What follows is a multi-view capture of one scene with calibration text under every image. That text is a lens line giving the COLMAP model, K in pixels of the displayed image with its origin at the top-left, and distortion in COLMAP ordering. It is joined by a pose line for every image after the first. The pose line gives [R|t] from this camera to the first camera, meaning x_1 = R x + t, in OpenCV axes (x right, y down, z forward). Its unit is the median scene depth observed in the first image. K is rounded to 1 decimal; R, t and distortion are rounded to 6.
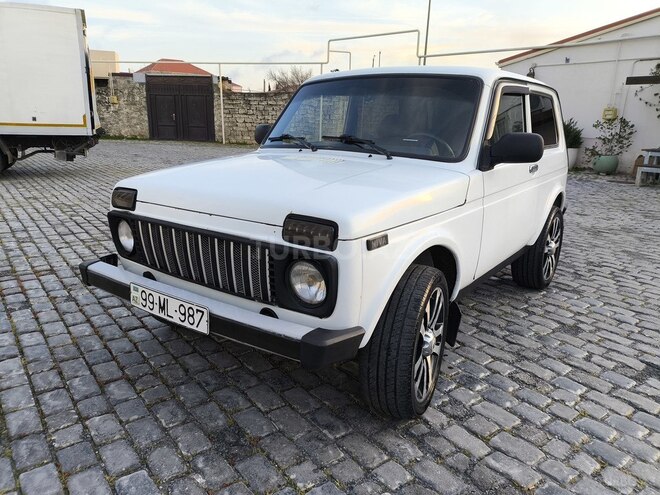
lens RADIAL K [[485.9, 0, 333.1], [0, 485.9, 246.8], [0, 0, 1]] dist [0.072143, -0.115471]
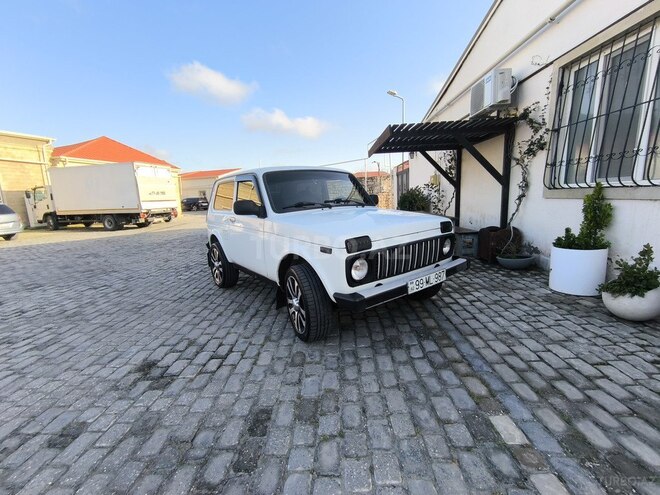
lens RADIAL K [[302.7, 0, 330.0], [0, 302.7, 247.5], [0, 0, 1]] dist [-0.081078, -0.000021]
pose [[0.269169, -0.196836, 0.942764, -1.247006], [0.292717, 0.949304, 0.114627, -0.208636], [-0.917532, 0.245109, 0.313140, 0.754572]]
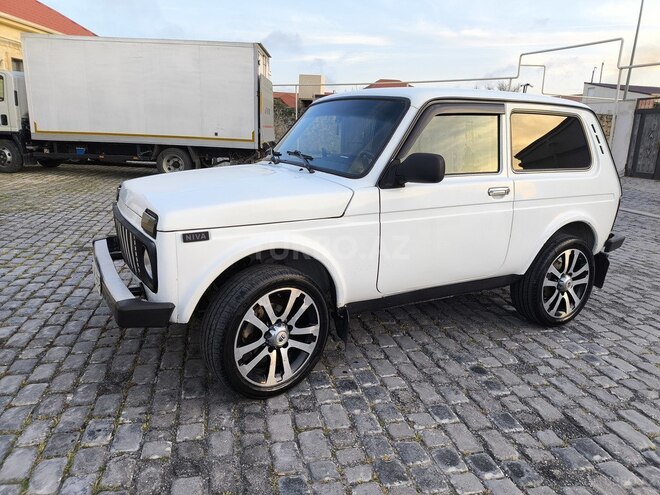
lens RADIAL K [[487.7, 0, 331.3], [0, 487.7, 244.6], [0, 0, 1]] dist [0.077671, -0.111375]
pose [[0.909860, 0.099818, -0.402729, 0.621851], [-0.114709, 0.993315, -0.012957, -0.008889], [0.398744, 0.057986, 0.915227, 0.008201]]
